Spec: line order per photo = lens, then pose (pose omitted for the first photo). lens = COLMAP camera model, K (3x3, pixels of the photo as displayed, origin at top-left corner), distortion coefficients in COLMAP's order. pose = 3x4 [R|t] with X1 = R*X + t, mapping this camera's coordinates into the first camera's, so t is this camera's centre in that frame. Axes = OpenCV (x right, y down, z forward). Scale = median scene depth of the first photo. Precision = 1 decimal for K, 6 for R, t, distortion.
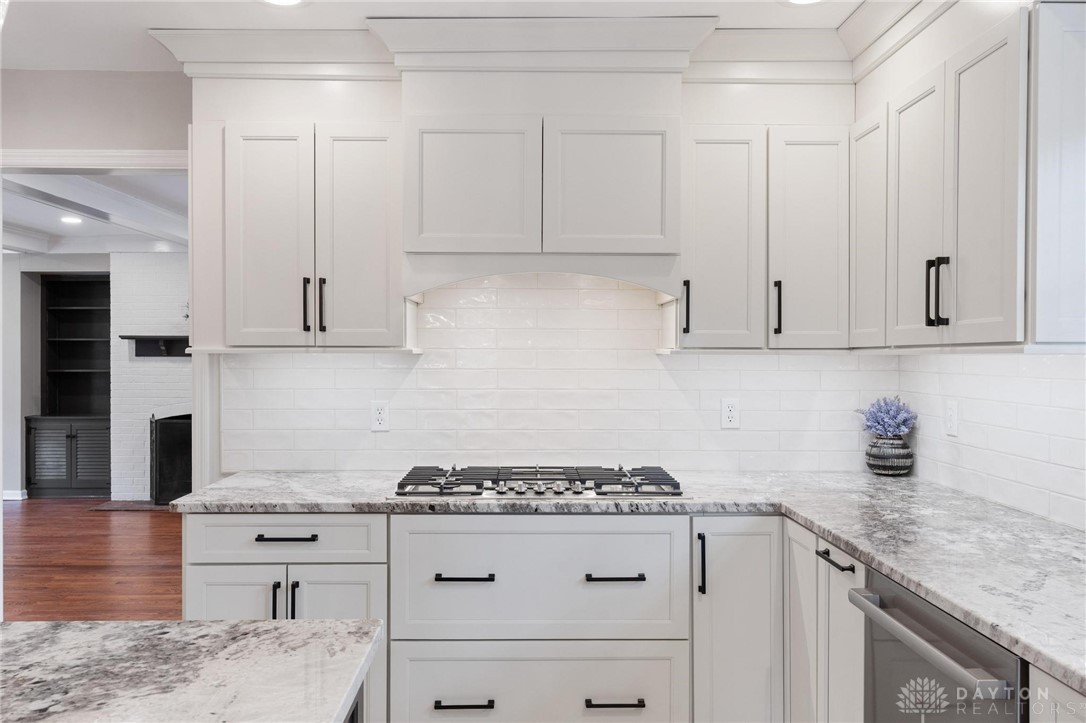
lens RADIAL K [[827.4, 0, 541.5], [0, 827.4, 359.7], [0, 0, 1]] dist [-0.002886, -0.000339]
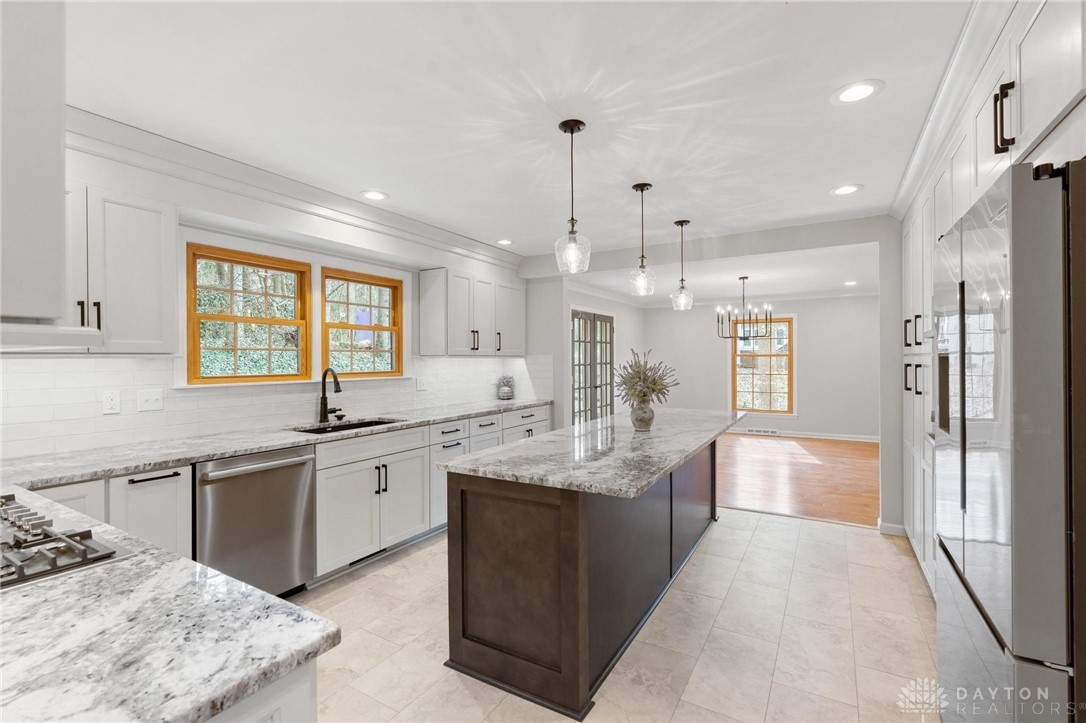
lens RADIAL K [[483.1, 0, 544.0], [0, 483.1, 358.7], [0, 0, 1]] dist [-0.003587, 0.000395]
pose [[0.522752, -0.004433, 0.852474, -1.063481], [0.007848, 0.999969, 0.000387, -0.003035], [-0.852449, 0.006488, 0.522770, -0.018204]]
